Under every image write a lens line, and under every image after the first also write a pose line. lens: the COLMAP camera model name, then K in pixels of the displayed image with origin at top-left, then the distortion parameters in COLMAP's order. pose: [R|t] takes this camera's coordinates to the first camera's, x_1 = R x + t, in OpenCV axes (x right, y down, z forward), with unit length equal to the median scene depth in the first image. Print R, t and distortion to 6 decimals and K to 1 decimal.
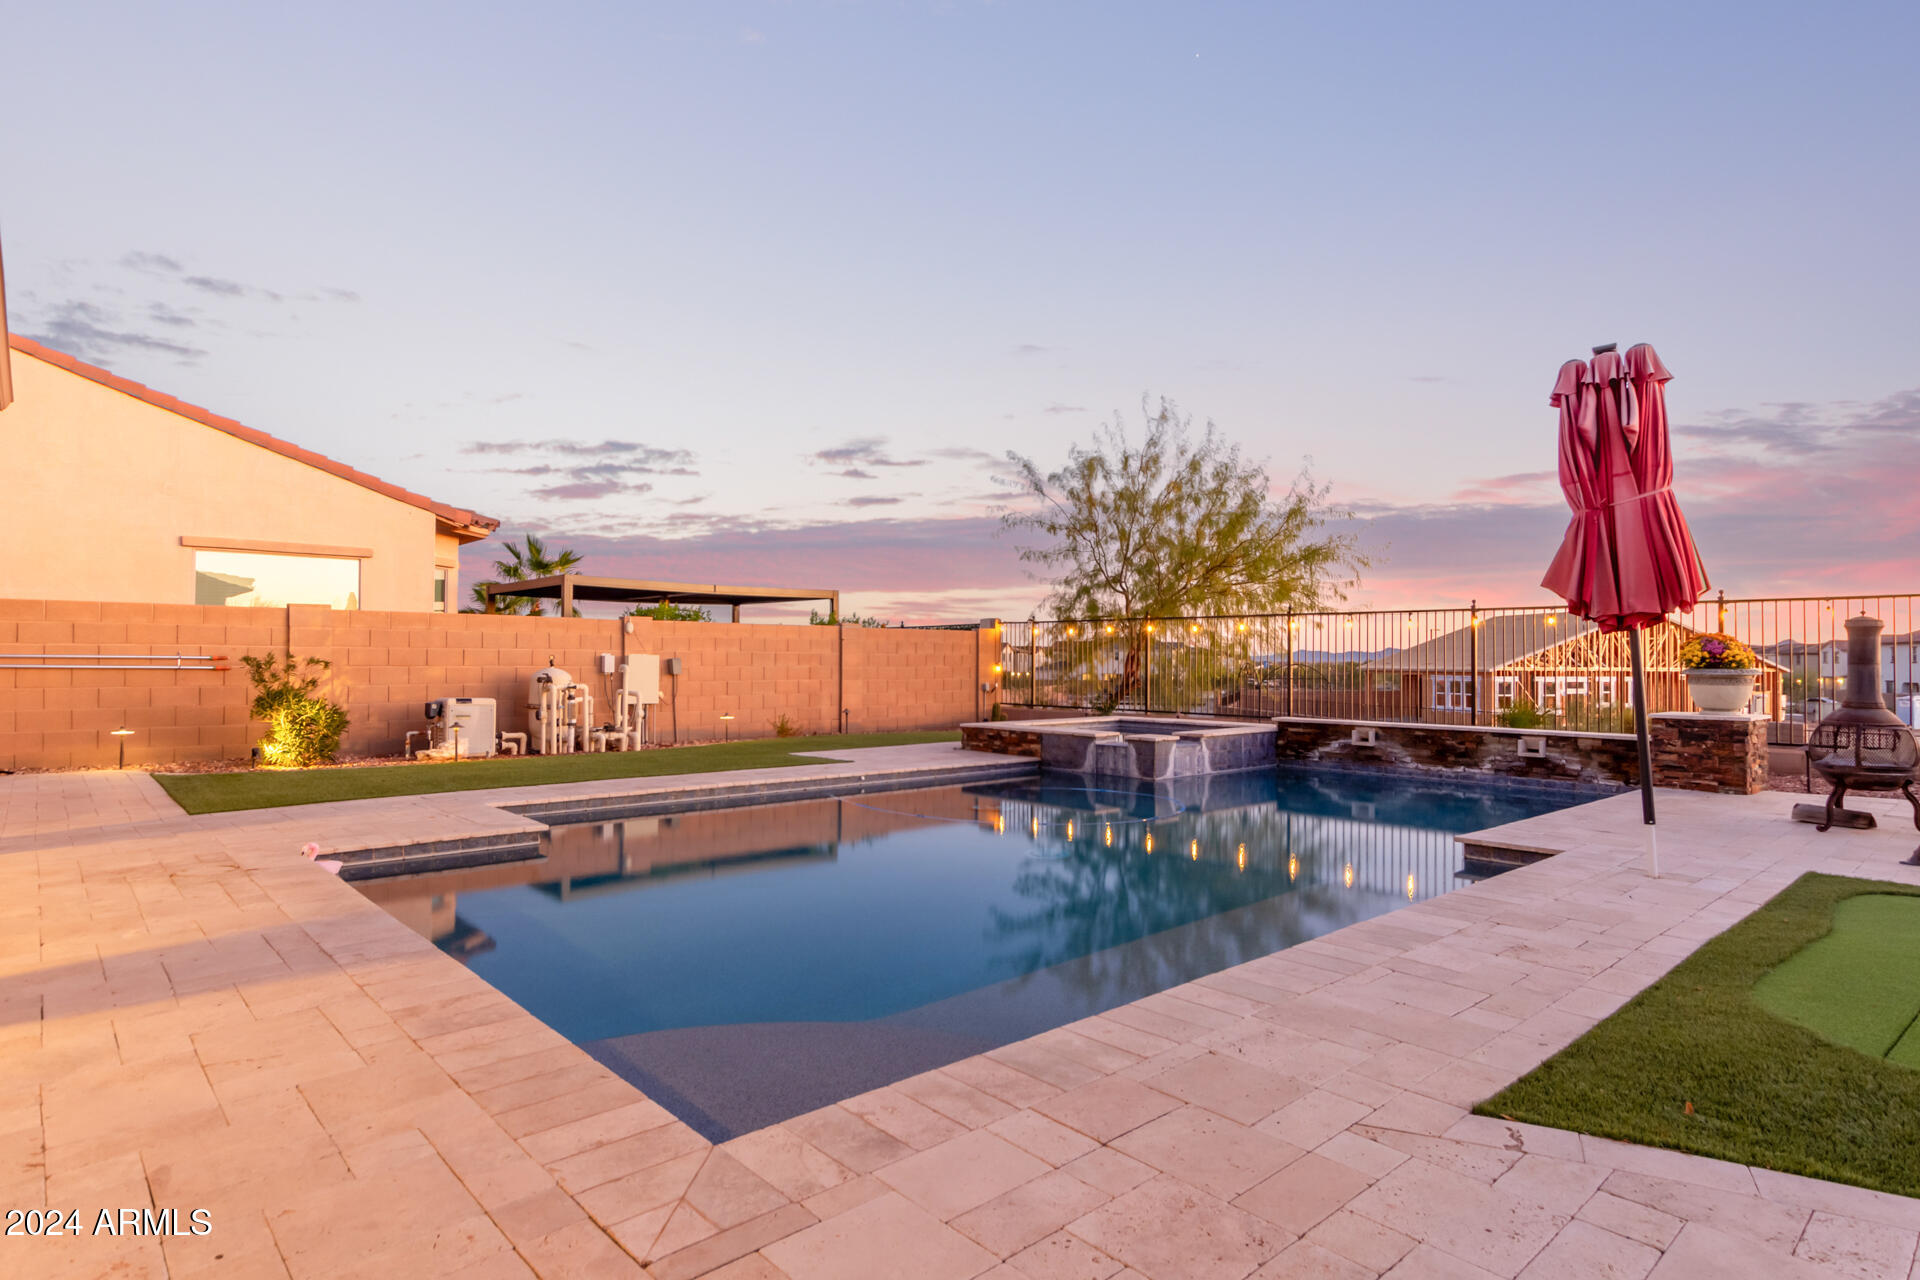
lens RADIAL K [[1031.1, 0, 967.6], [0, 1031.1, 656.7], [0, 0, 1]] dist [0.000265, -0.000507]
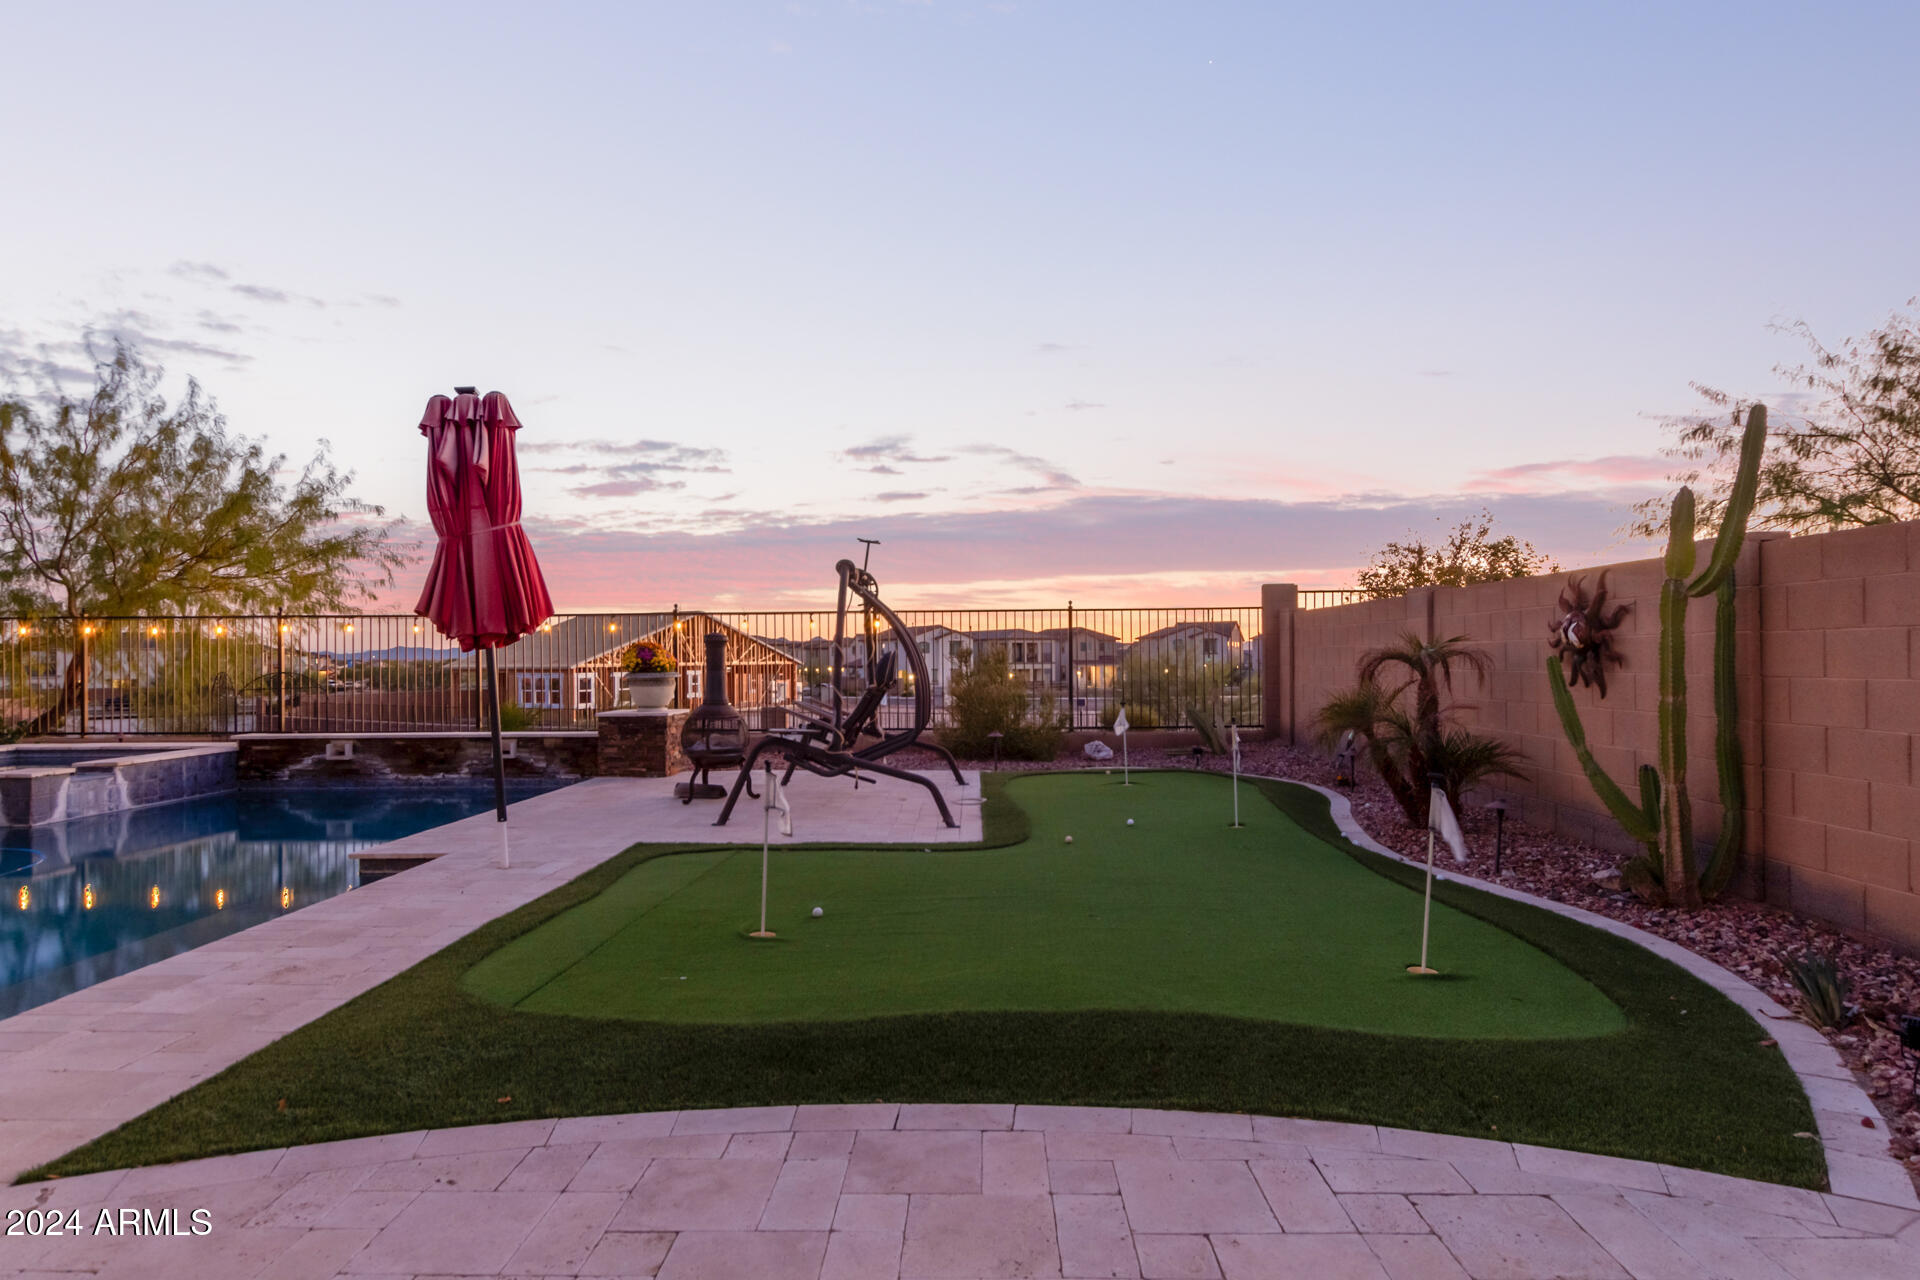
lens RADIAL K [[1035.3, 0, 965.9], [0, 1035.3, 644.3], [0, 0, 1]] dist [0.003430, 0.000151]
pose [[0.687022, -0.003130, 0.726630, 0.086362], [0.009148, 0.999949, -0.004342, -0.009397], [-0.726579, 0.009630, 0.687015, -0.064893]]
